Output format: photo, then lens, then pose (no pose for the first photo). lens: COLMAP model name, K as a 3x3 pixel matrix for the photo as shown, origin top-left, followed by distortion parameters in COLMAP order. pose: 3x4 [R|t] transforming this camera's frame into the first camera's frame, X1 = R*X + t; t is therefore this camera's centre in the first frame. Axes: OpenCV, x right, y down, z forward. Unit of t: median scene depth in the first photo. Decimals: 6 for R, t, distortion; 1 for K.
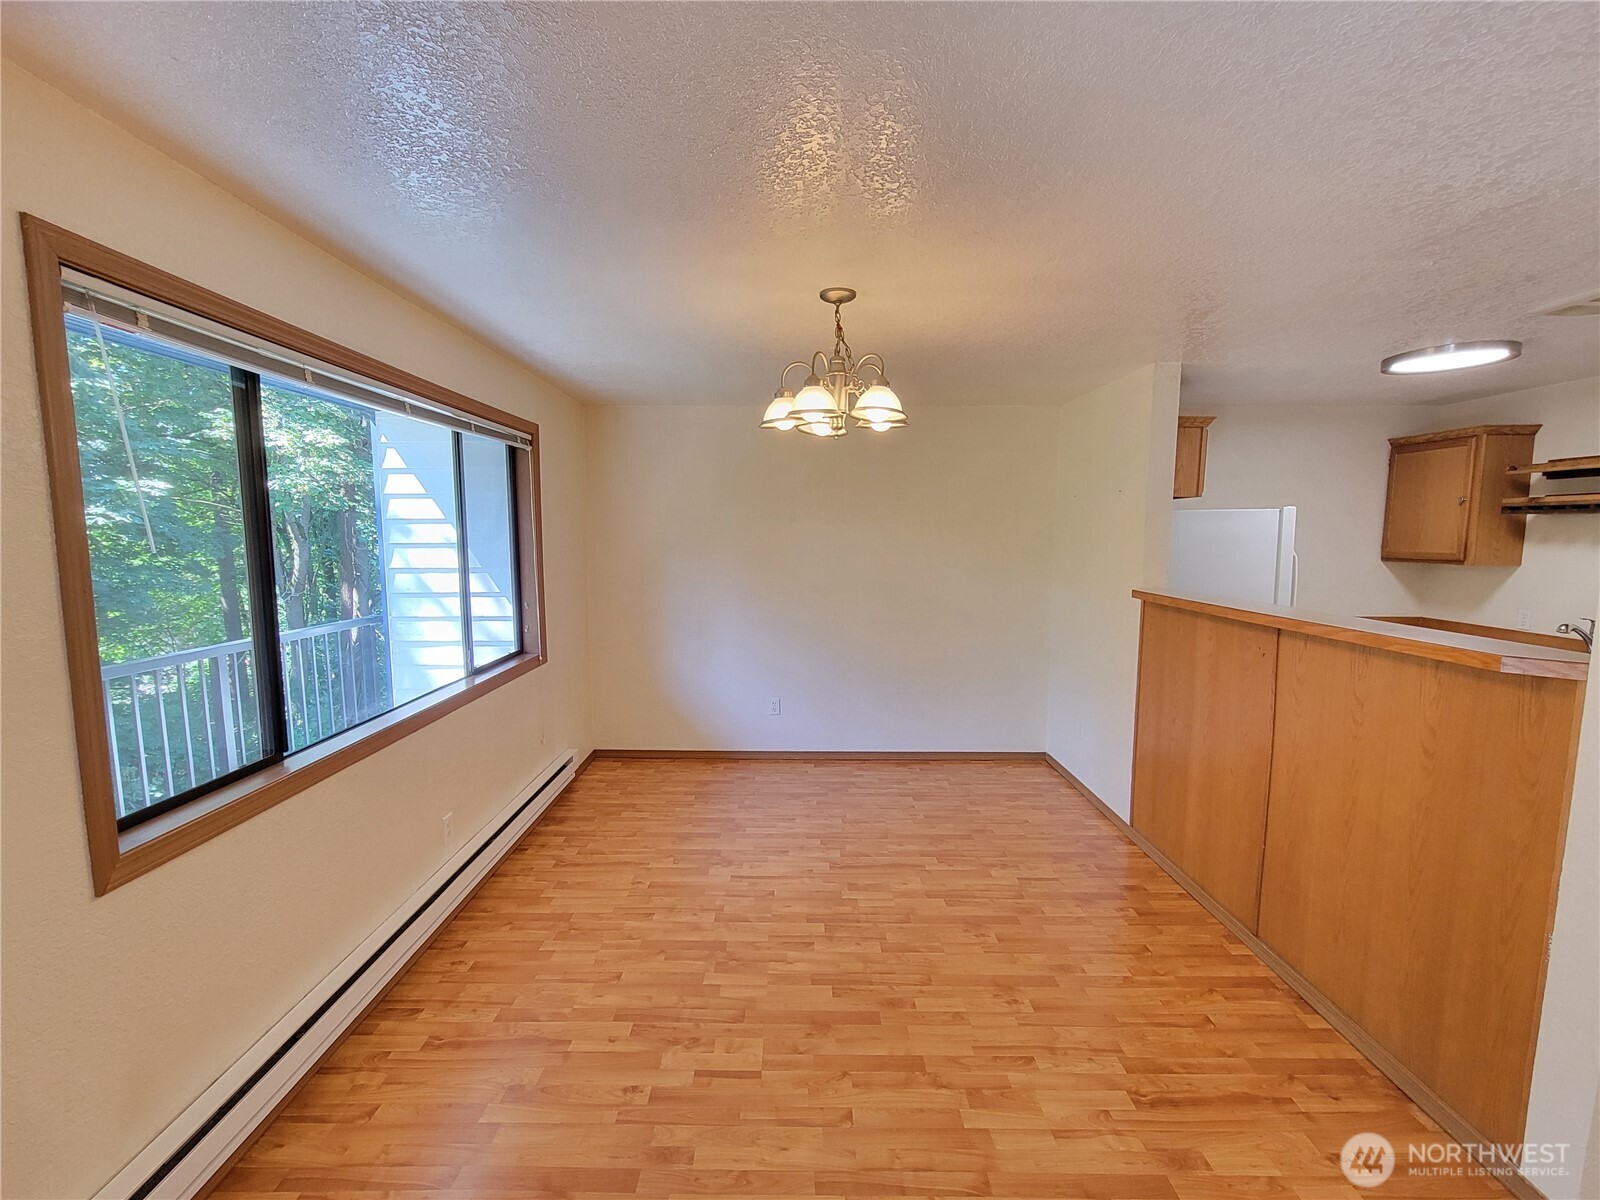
lens RADIAL K [[648.0, 0, 801.1], [0, 648.0, 604.3], [0, 0, 1]] dist [-0.000194, -0.000762]
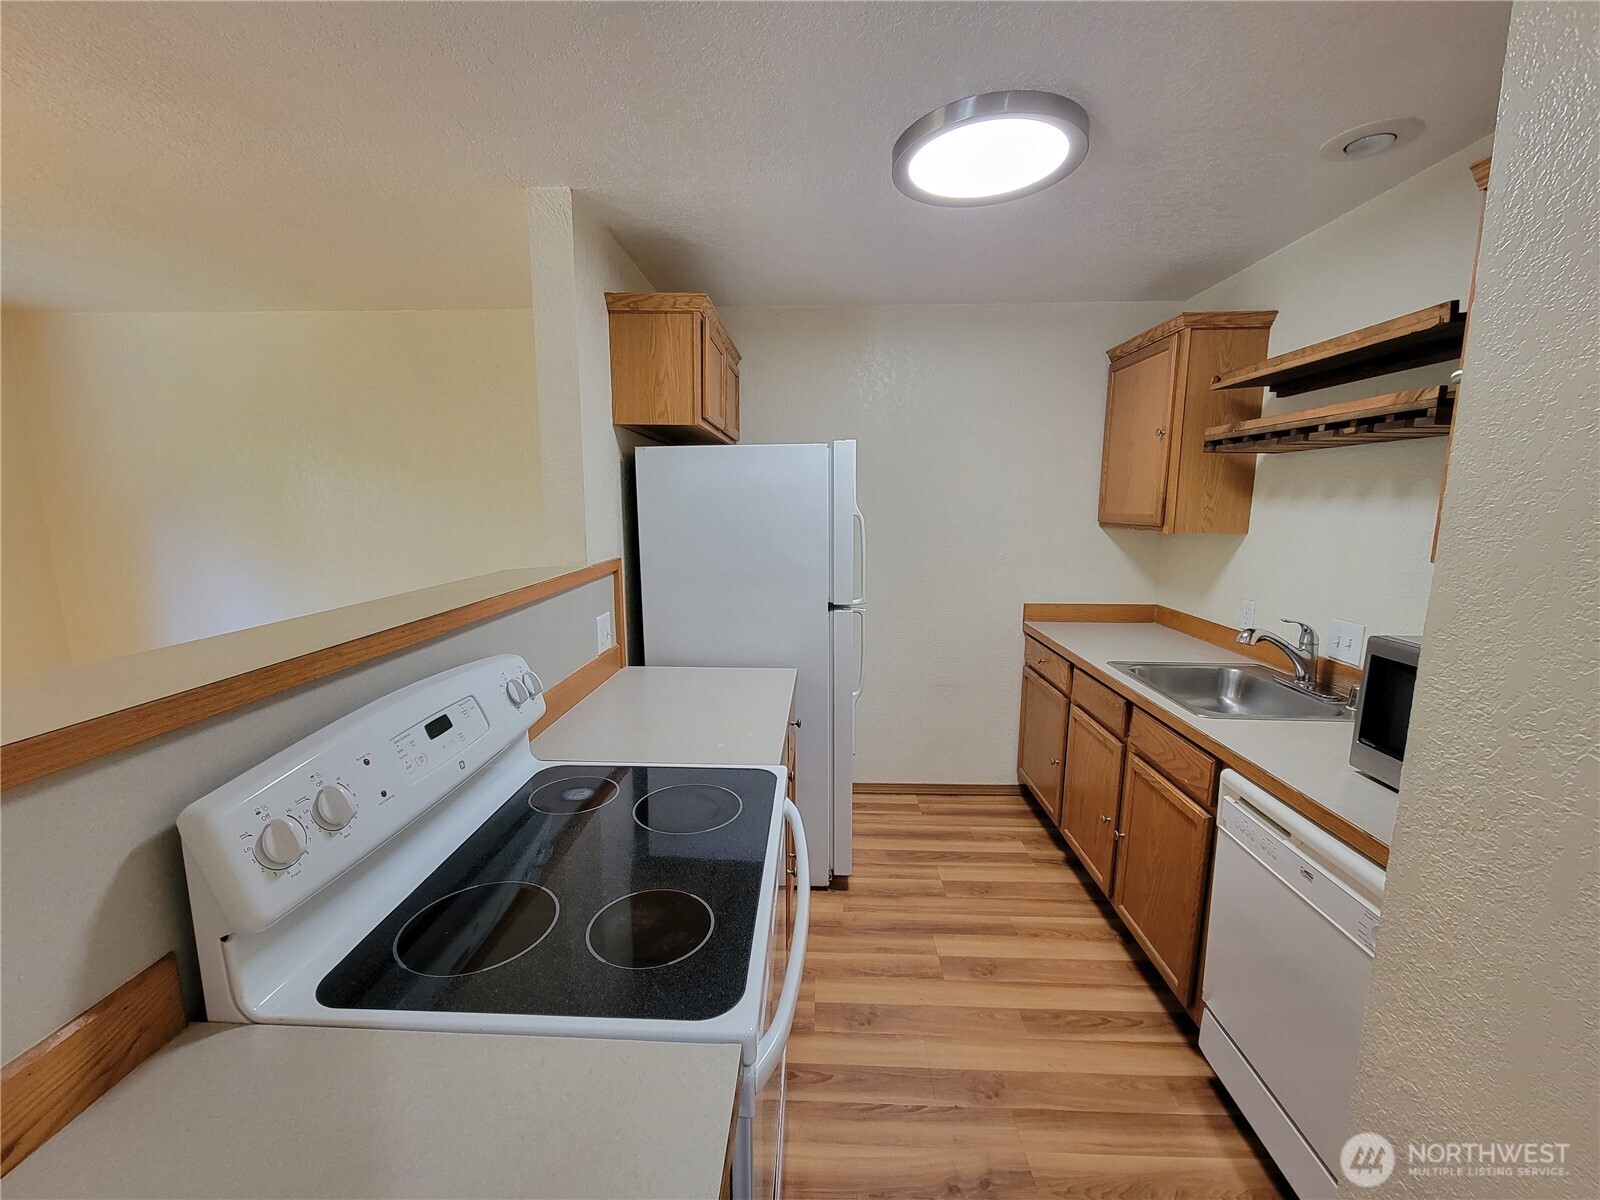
lens RADIAL K [[648.0, 0, 797.4], [0, 648.0, 597.3], [0, 0, 1]] dist [-0.000194, -0.000762]
pose [[0.999306, 0.005313, -0.036869, 0.687542], [-0.004218, 0.999549, 0.029723, -0.013645], [0.037010, -0.029547, 0.998878, 0.333797]]
